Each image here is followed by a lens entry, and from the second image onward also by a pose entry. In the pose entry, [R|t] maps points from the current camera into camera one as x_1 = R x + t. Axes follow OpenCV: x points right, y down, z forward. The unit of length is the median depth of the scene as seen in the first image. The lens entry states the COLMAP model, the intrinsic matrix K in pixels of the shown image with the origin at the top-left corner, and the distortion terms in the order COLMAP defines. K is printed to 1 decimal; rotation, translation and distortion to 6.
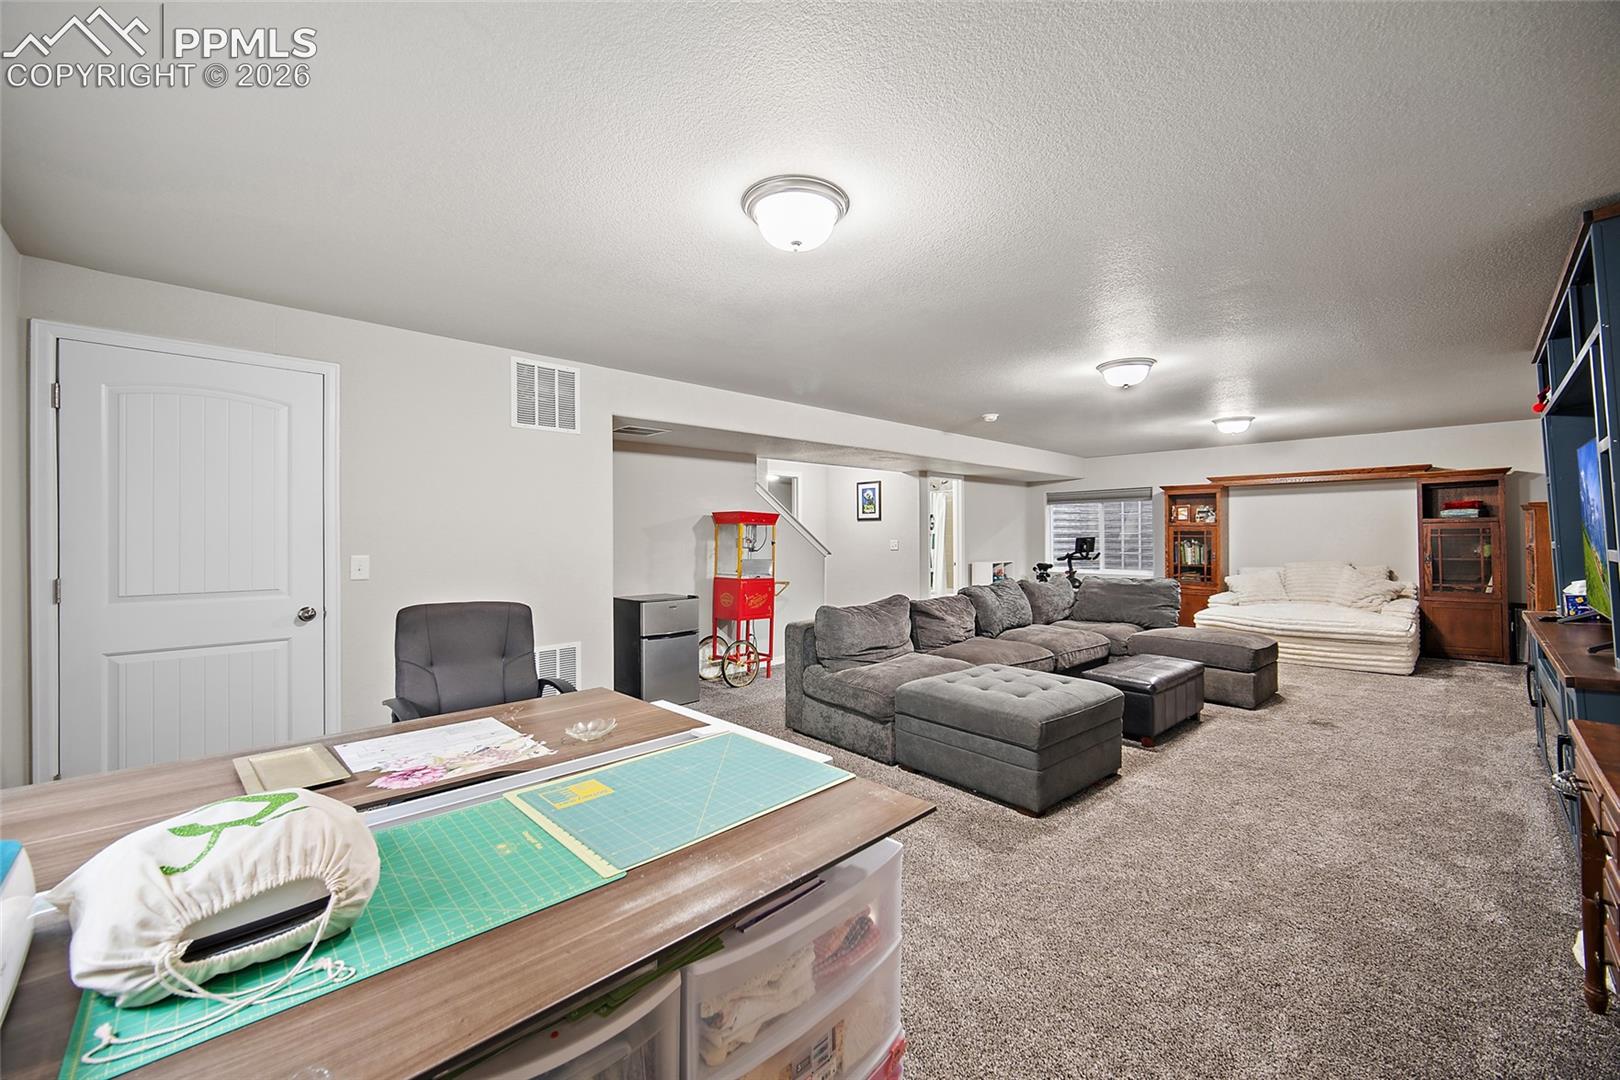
lens RADIAL K [[633.3, 0, 807.1], [0, 633.3, 536.5], [0, 0, 1]] dist [-0.001524, -0.000903]
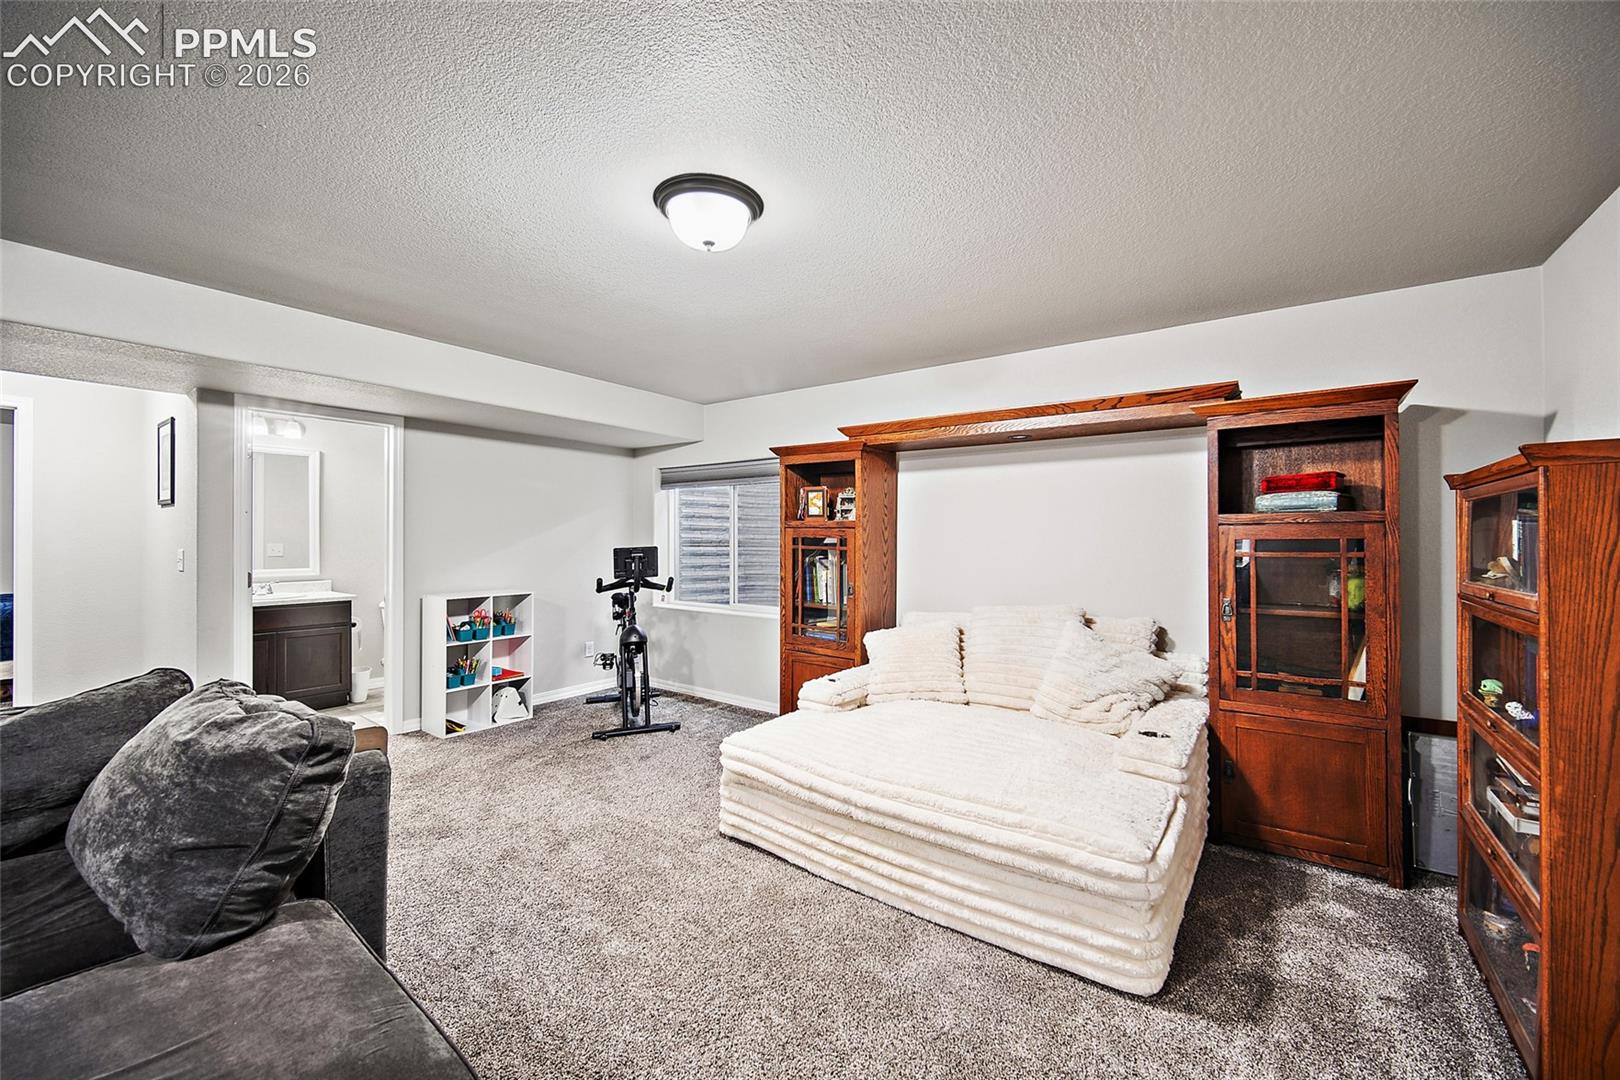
lens RADIAL K [[633.3, 0, 810.6], [0, 633.3, 541.9], [0, 0, 1]] dist [-0.001524, -0.000903]
pose [[0.988334, 0.010896, 0.151913, 0.641093], [-0.011403, 0.999932, 0.002463, -0.007610], [-0.151876, -0.004167, 0.988391, 0.624005]]
